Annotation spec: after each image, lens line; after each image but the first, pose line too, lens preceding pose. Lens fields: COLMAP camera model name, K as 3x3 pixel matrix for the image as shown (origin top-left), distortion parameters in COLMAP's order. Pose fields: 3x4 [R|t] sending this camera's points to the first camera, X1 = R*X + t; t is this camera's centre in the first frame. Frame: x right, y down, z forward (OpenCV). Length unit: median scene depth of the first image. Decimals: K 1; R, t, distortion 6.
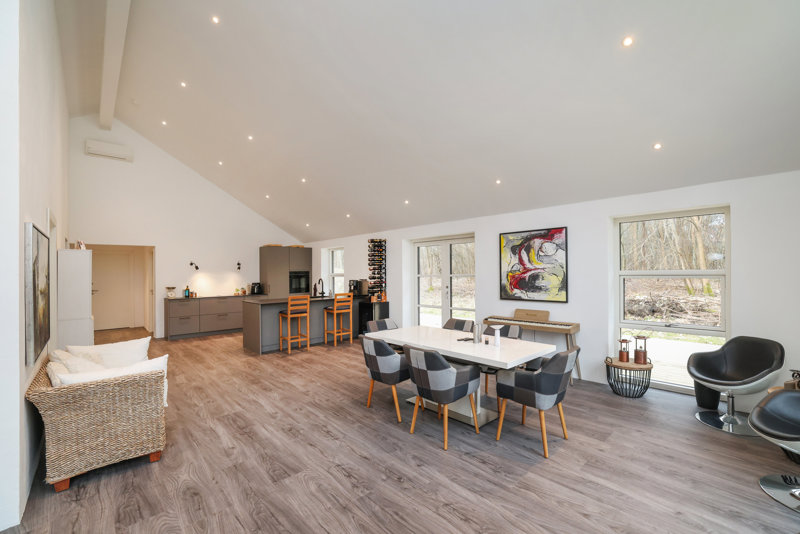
lens RADIAL K [[342.5, 0, 406.4], [0, 342.5, 265.6], [0, 0, 1]] dist [-0.032427, 0.008009]
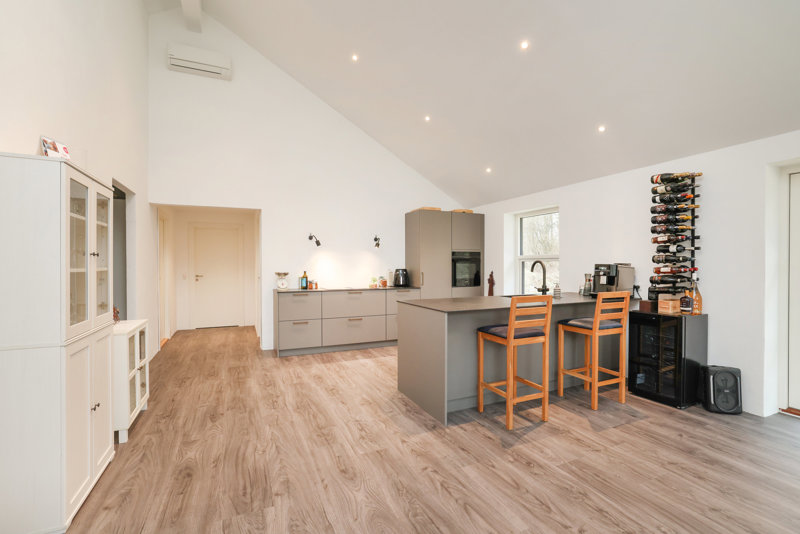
lens RADIAL K [[364.9, 0, 404.3], [0, 364.9, 262.0], [0, 0, 1]] dist [-0.019703, 0.000710]
pose [[0.949278, 0.010230, -0.314271, -0.333260], [-0.005877, 0.999873, 0.014798, 0.041149], [0.314382, -0.012200, 0.949218, 0.533545]]
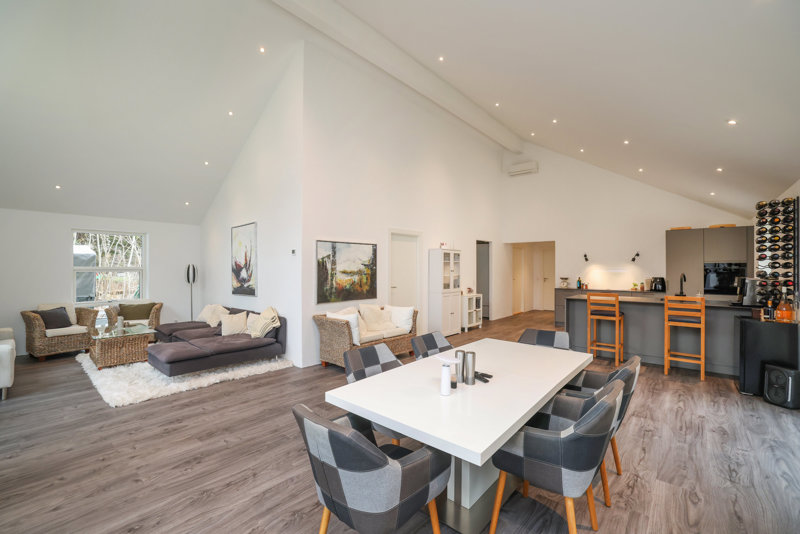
lens RADIAL K [[342.5, 0, 406.3], [0, 342.5, 268.7], [0, 0, 1]] dist [-0.032427, 0.008009]
pose [[0.109115, 0.014275, -0.993927, 0.432153], [0.015830, 0.999745, 0.016097, 0.012004], [0.993903, -0.017490, 0.108862, 0.479146]]
